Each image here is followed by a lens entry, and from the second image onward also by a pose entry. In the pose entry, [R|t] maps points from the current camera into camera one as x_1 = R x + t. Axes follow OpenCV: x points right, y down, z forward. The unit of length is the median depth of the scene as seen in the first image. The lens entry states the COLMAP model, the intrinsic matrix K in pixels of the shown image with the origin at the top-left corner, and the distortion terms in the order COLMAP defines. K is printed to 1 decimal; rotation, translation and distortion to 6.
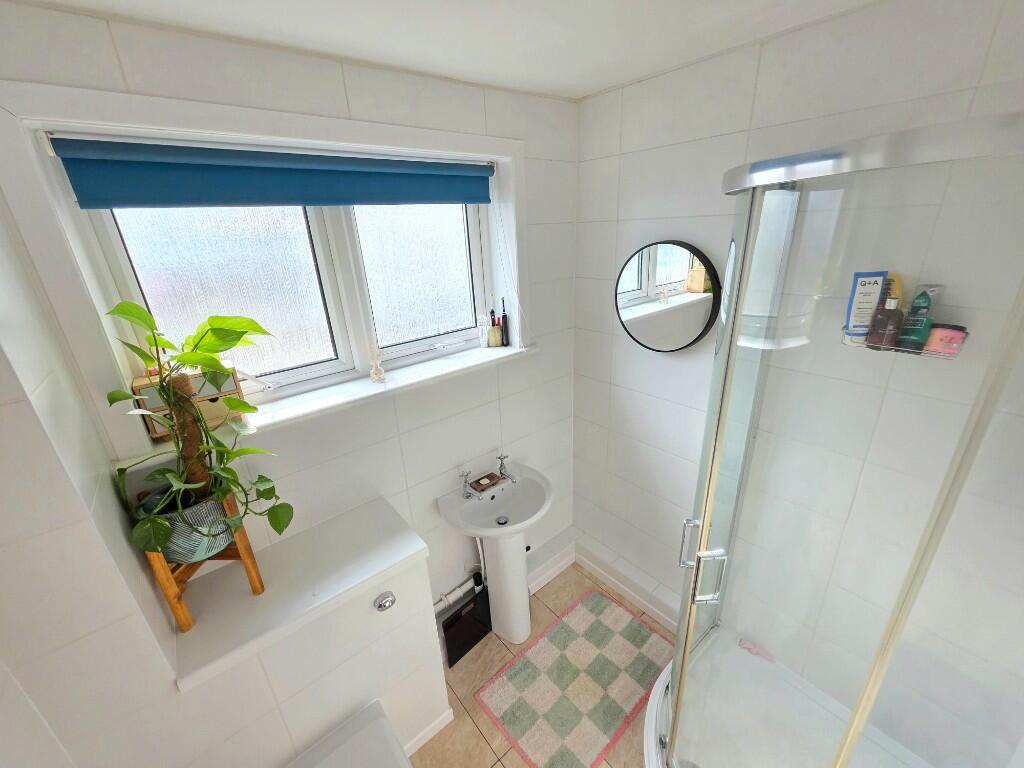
lens RADIAL K [[399.0, 0, 512.0], [0, 399.0, 384.0], [0, 0, 1]] dist [-0.001645, -0.000258]
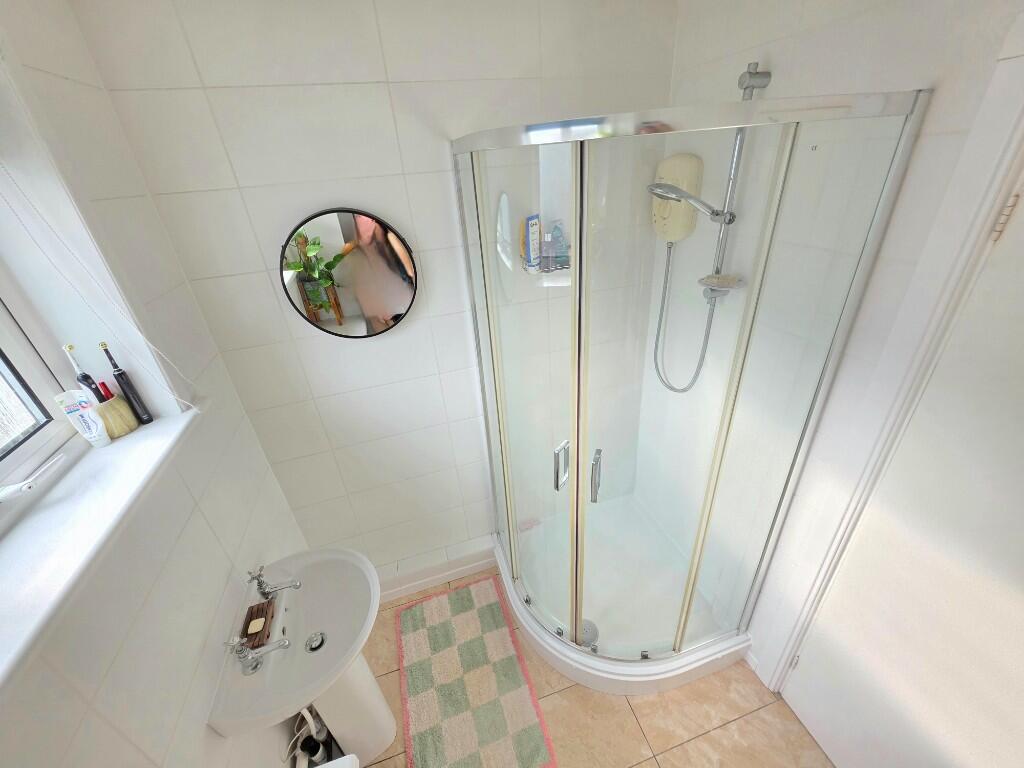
lens RADIAL K [[412.7, 0, 516.1], [0, 412.7, 383.9], [0, 0, 1]] dist [0.000453, -0.000142]
pose [[0.392825, -0.430287, 0.812737, -0.267582], [0.379706, 0.880820, 0.282806, -0.112740], [-0.837563, 0.197508, 0.509391, 0.260619]]
